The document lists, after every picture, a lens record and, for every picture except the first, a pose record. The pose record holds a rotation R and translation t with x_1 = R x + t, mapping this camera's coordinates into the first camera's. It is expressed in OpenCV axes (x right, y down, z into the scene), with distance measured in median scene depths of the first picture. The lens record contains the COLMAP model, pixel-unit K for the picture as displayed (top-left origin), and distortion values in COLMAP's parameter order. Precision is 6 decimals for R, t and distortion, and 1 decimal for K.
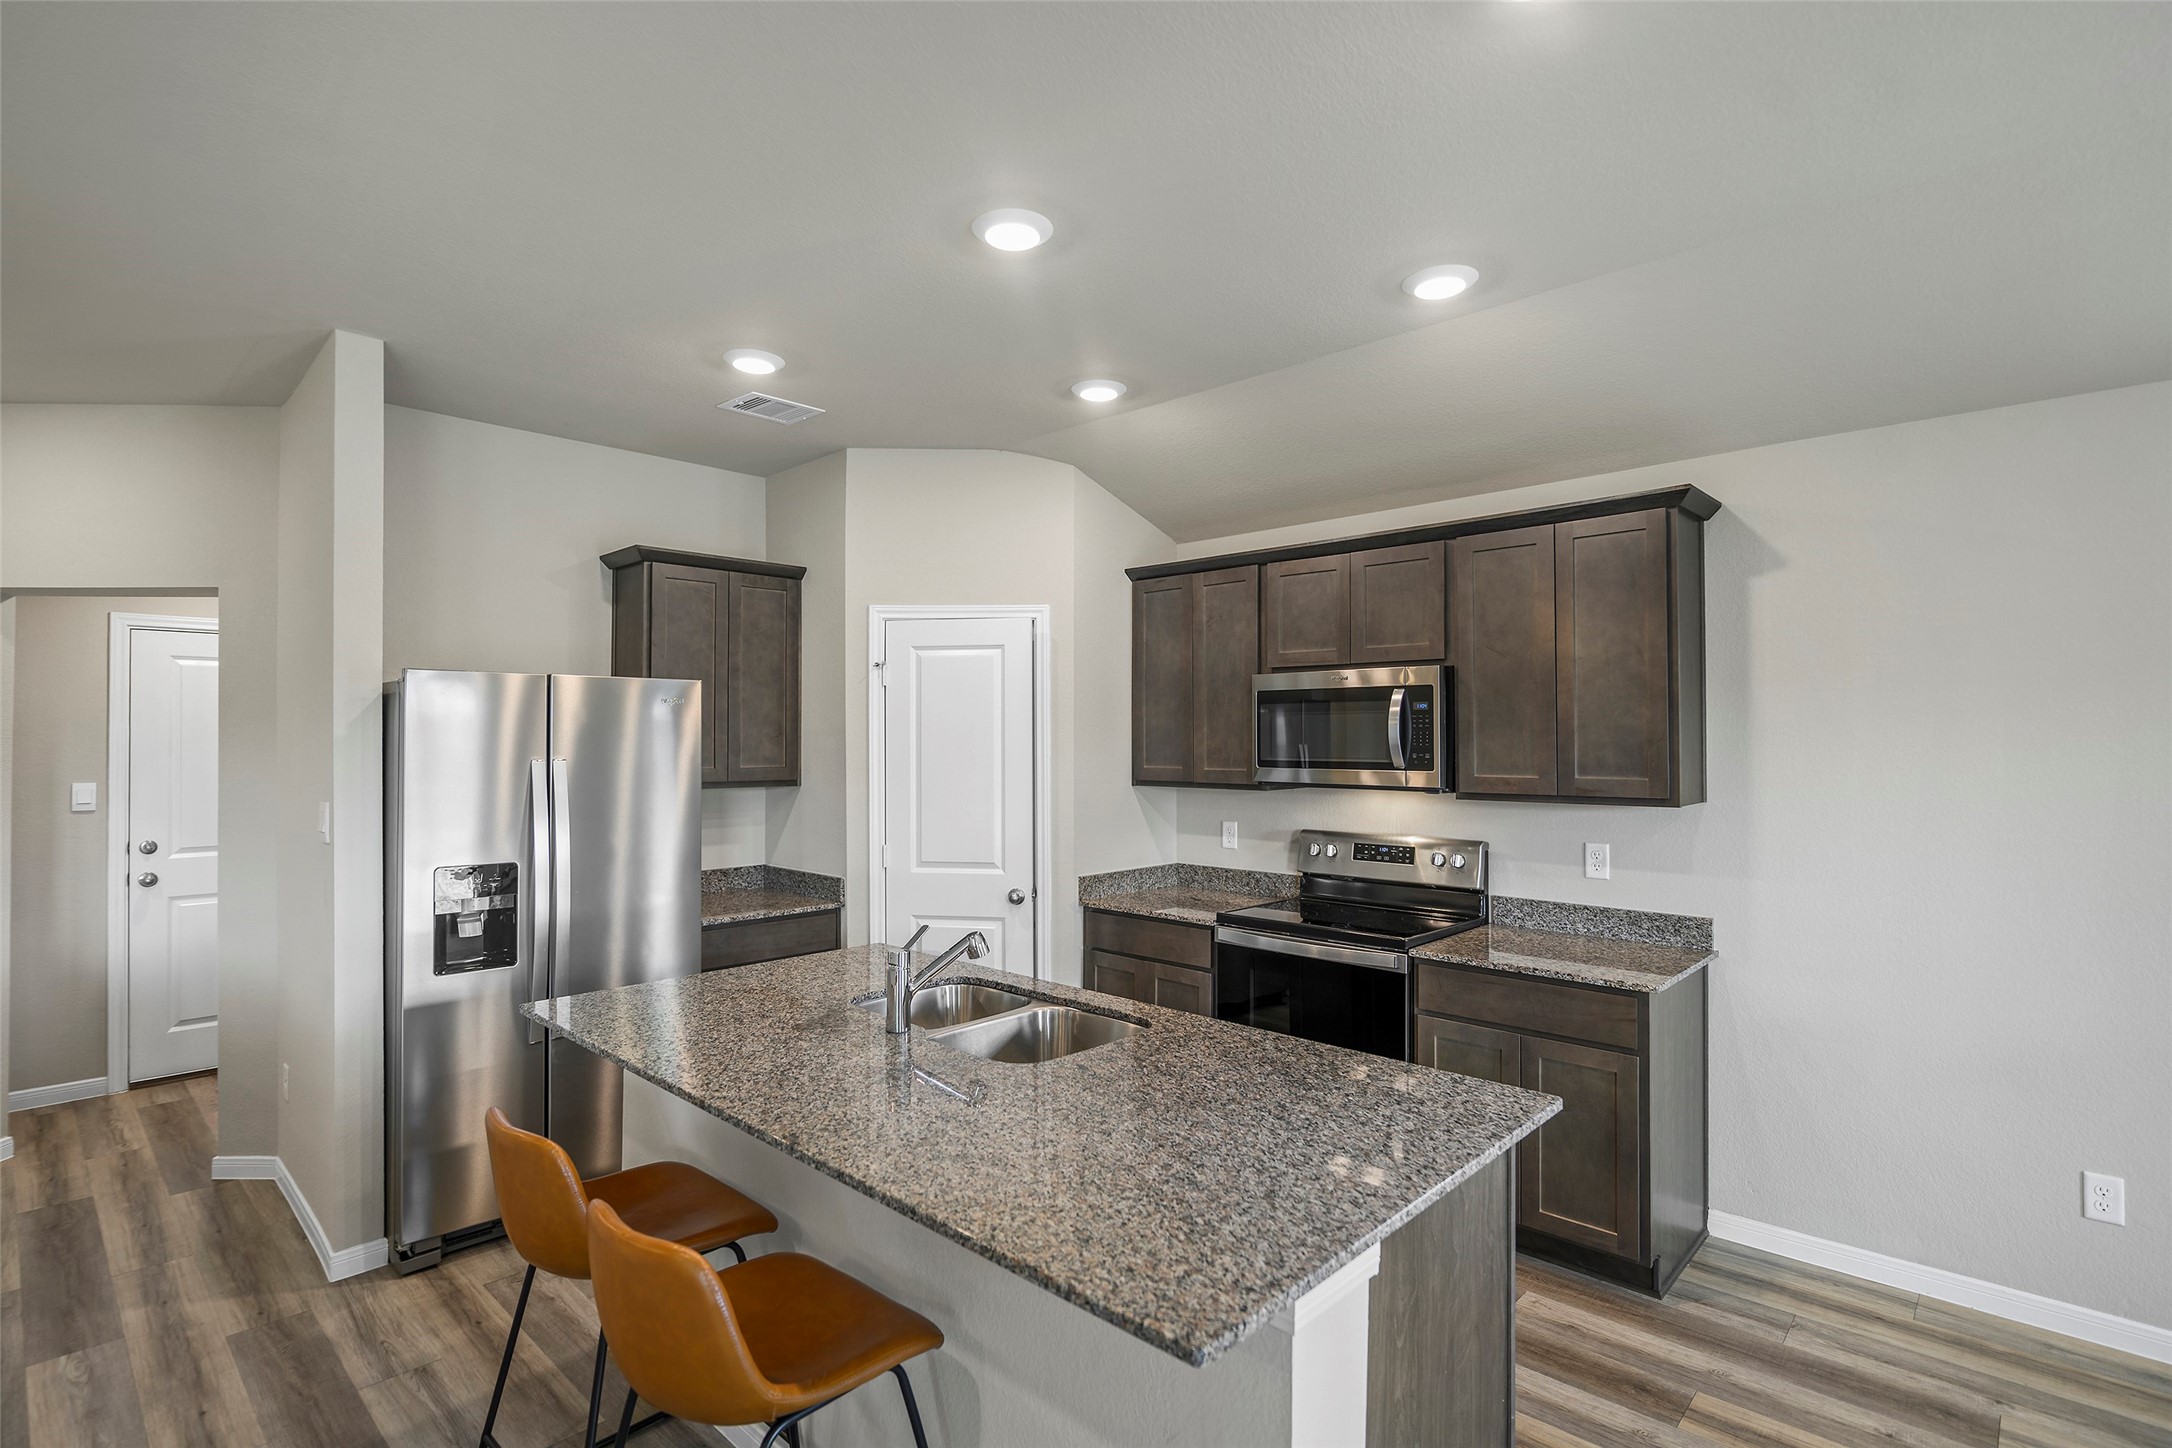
lens RADIAL K [[1058.1, 0, 1086.0], [0, 1058.1, 724.0], [0, 0, 1]] dist [-0.001287, -0.000124]
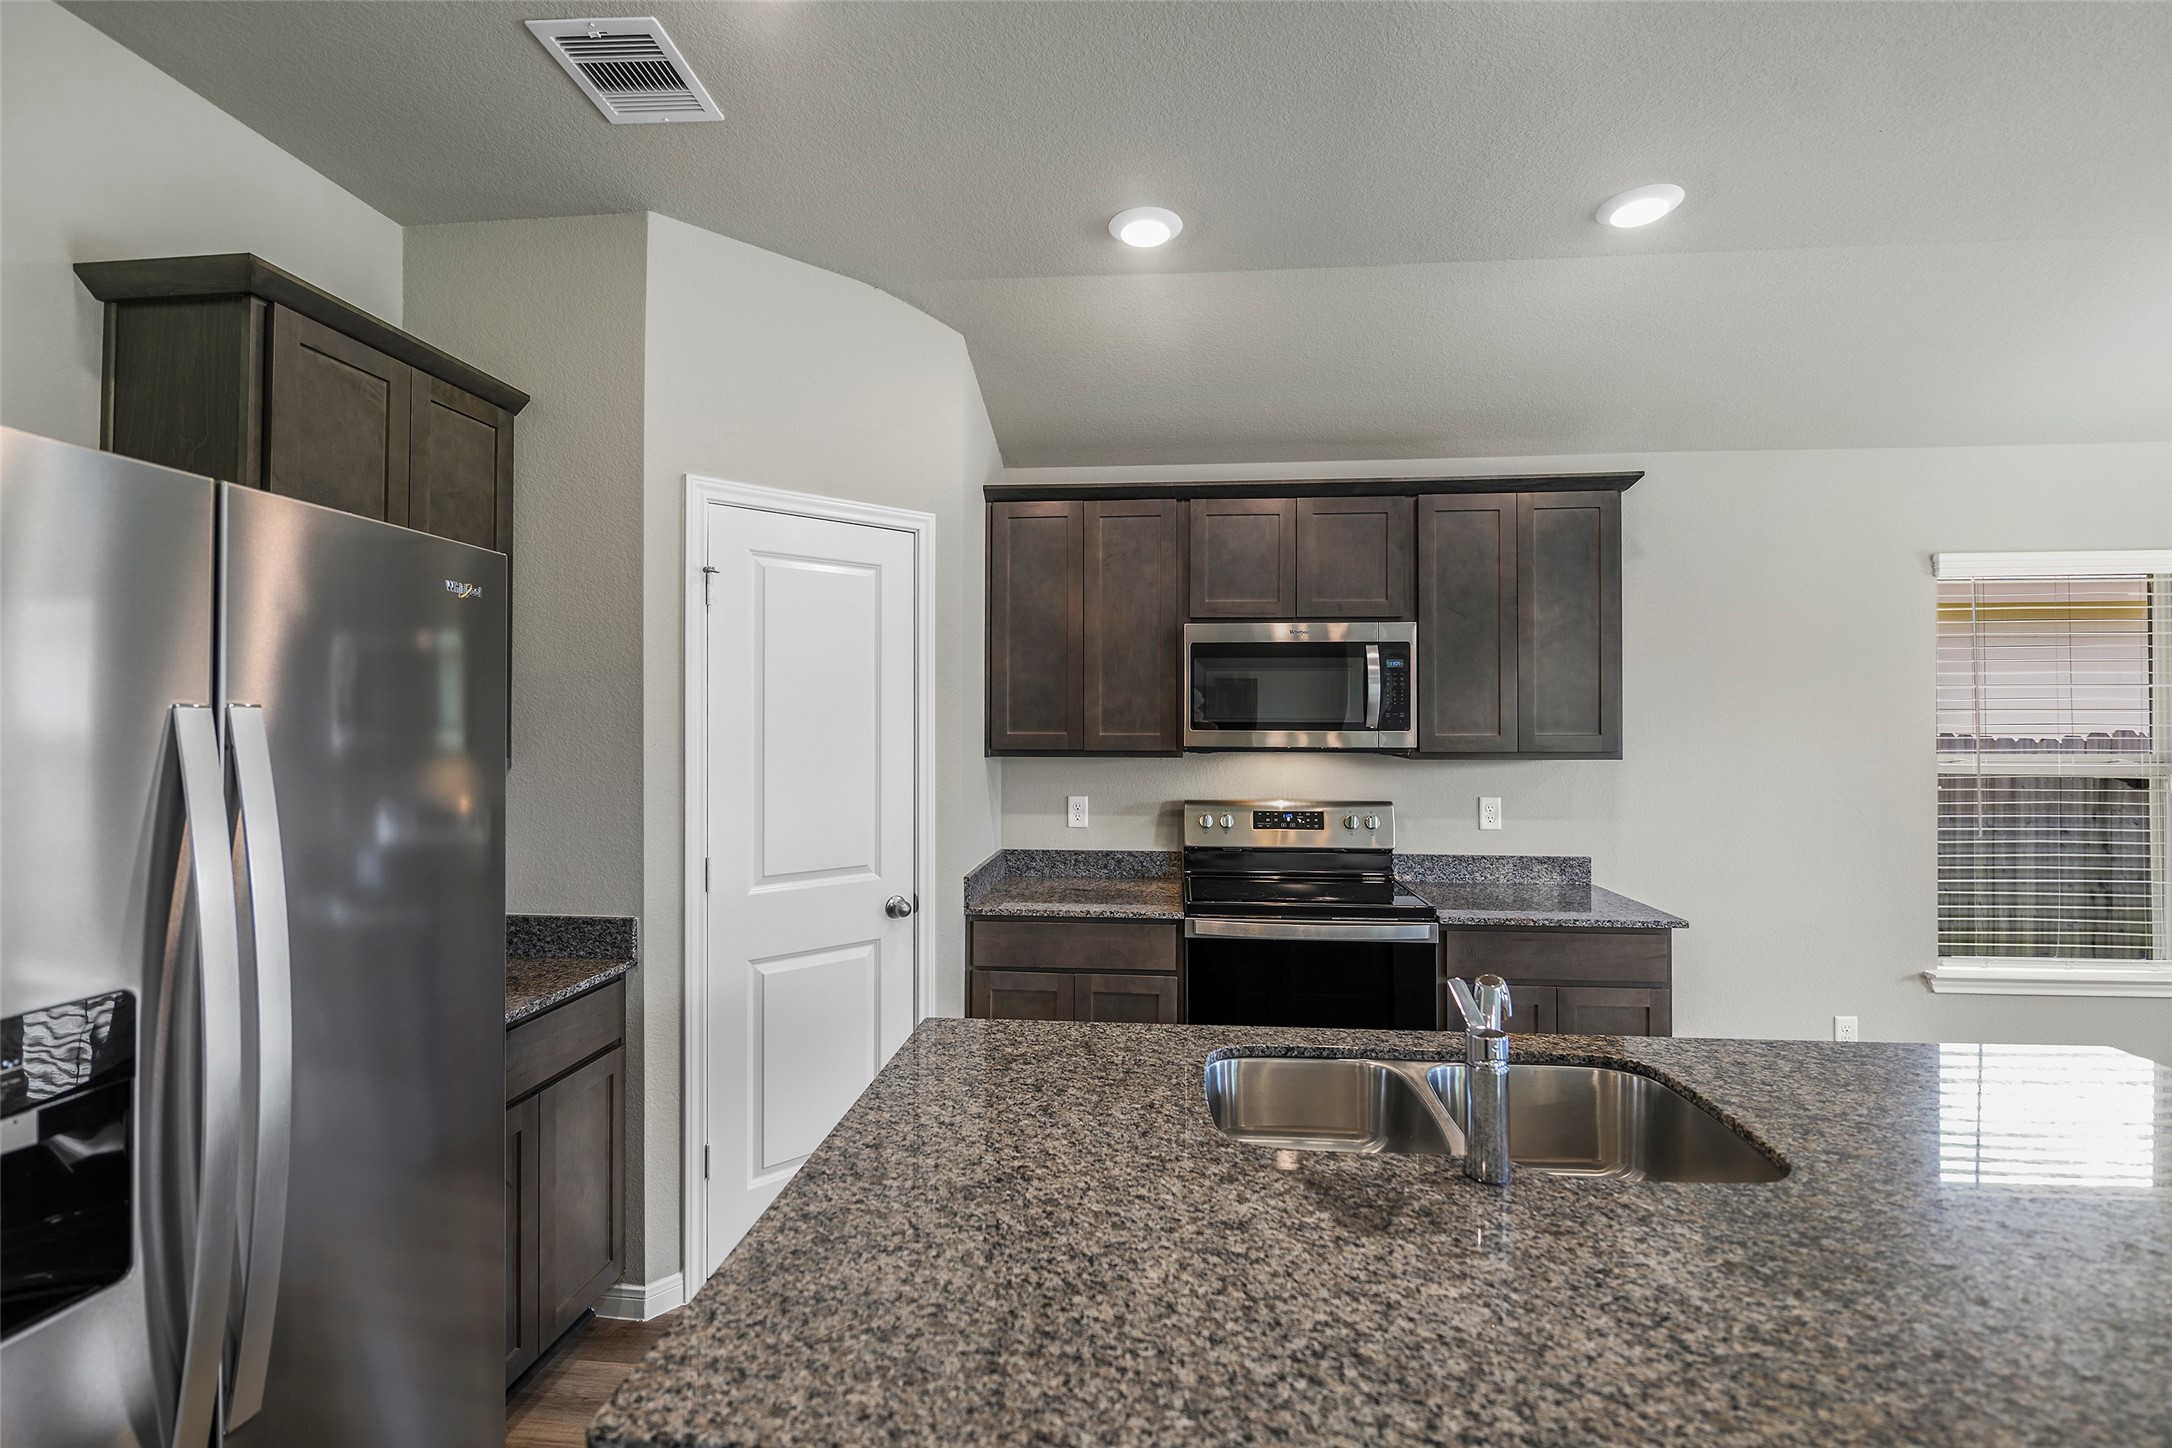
lens RADIAL K [[947.8, 0, 1086.0], [0, 947.8, 724.0], [0, 0, 1]] dist [-0.001853, -0.000090]
pose [[0.778111, 0.001027, 0.628125, -0.398666], [-0.010186, 0.999888, 0.010983, 0.027952], [-0.628044, -0.014944, 0.778035, 0.450020]]
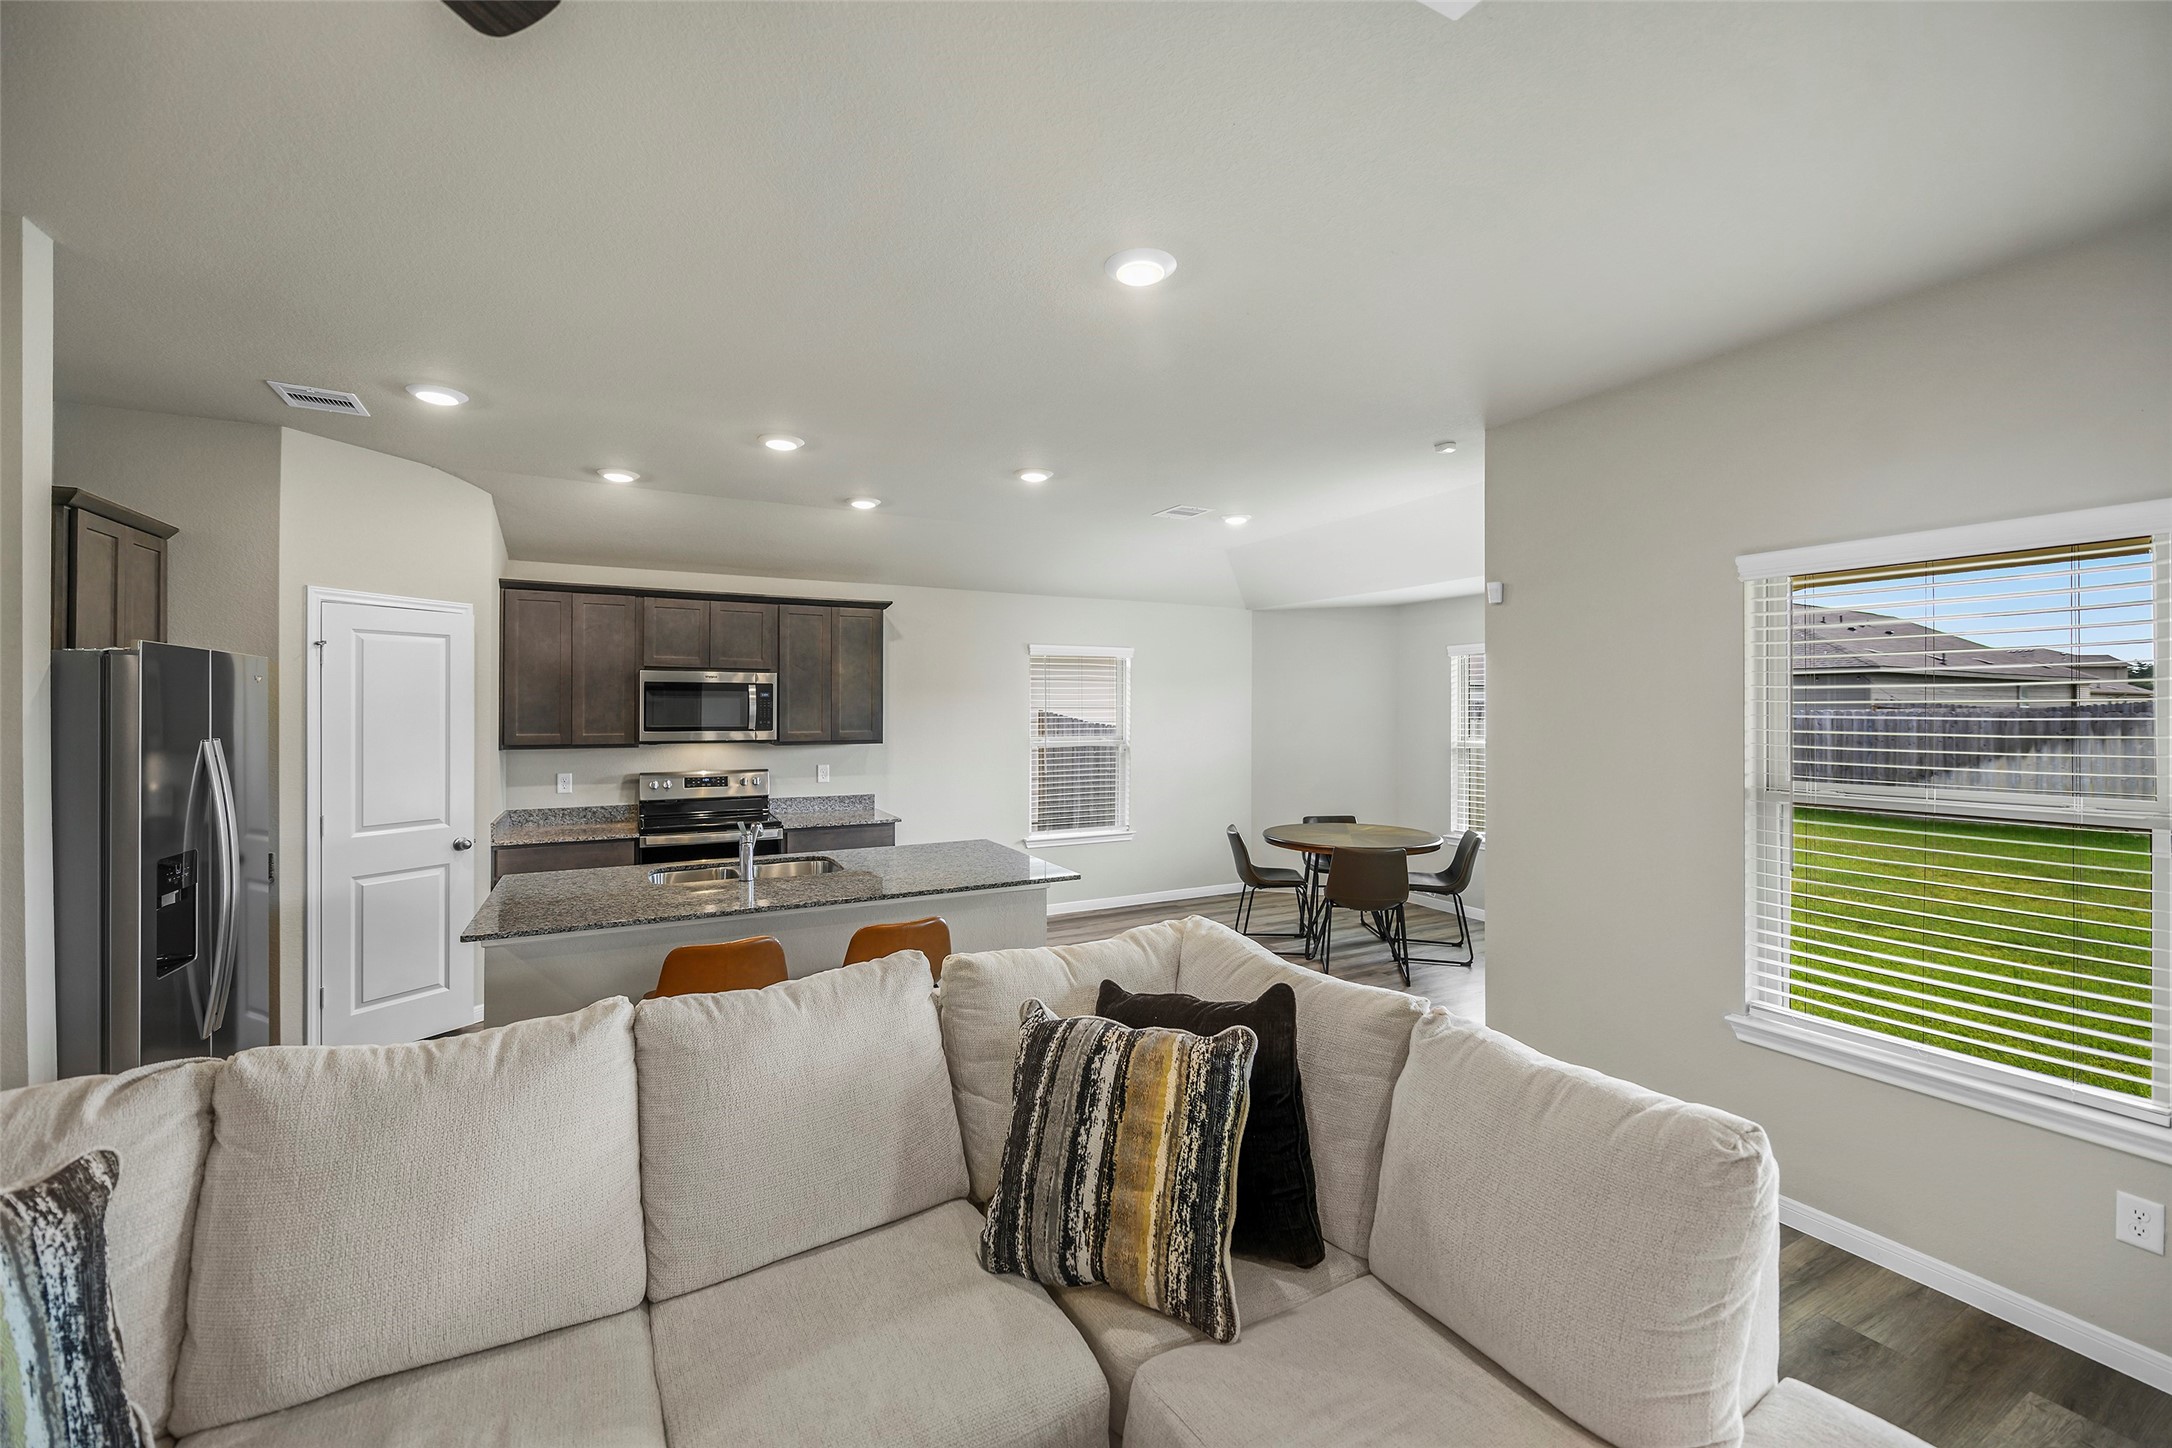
lens RADIAL K [[871.5, 0, 1080.6], [0, 871.5, 704.9], [0, 0, 1]] dist [-0.002864, -0.000204]
pose [[0.313939, 0.004680, 0.949432, -0.830987], [-0.015135, 0.999885, 0.000076, -0.007325], [-0.949323, -0.014394, 0.313974, 0.016391]]
